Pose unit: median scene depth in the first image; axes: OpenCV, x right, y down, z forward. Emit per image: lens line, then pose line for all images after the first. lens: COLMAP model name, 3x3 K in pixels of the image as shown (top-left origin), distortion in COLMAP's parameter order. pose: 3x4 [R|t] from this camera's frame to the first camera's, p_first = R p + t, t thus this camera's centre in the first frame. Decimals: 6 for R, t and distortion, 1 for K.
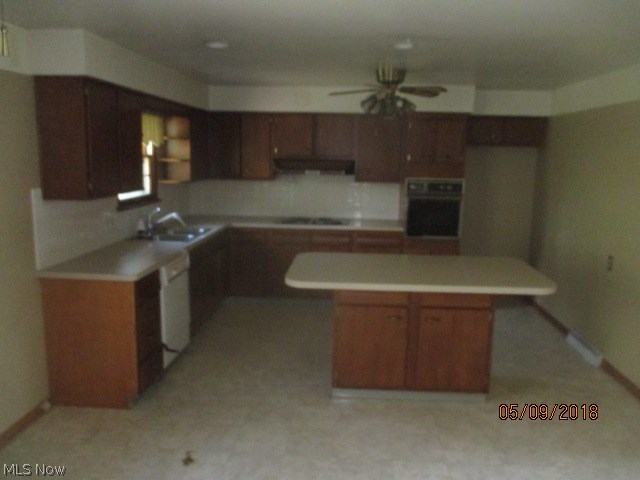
lens RADIAL K [[525.9, 0, 320.0], [0, 525.9, 240.0], [0, 0, 1]] dist [-0.006585, -0.001786]
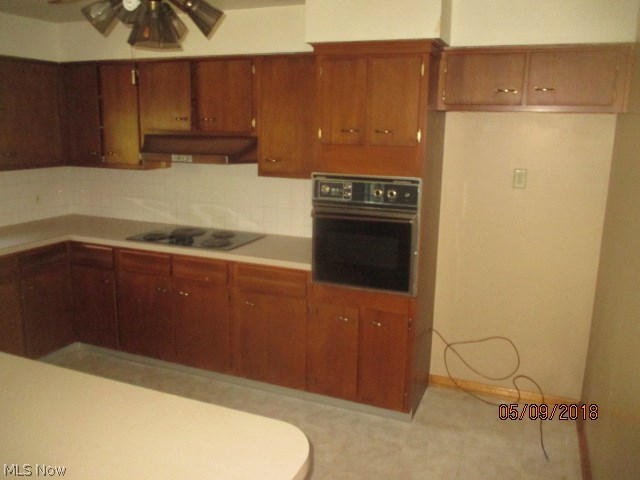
lens RADIAL K [[525.9, 0, 320.0], [0, 525.9, 240.0], [0, 0, 1]] dist [-0.006585, -0.001786]
pose [[0.942422, 0.067863, -0.327468, 0.339365], [-0.055347, 0.997341, 0.047402, -0.073588], [0.329814, -0.026549, 0.943673, 0.489508]]
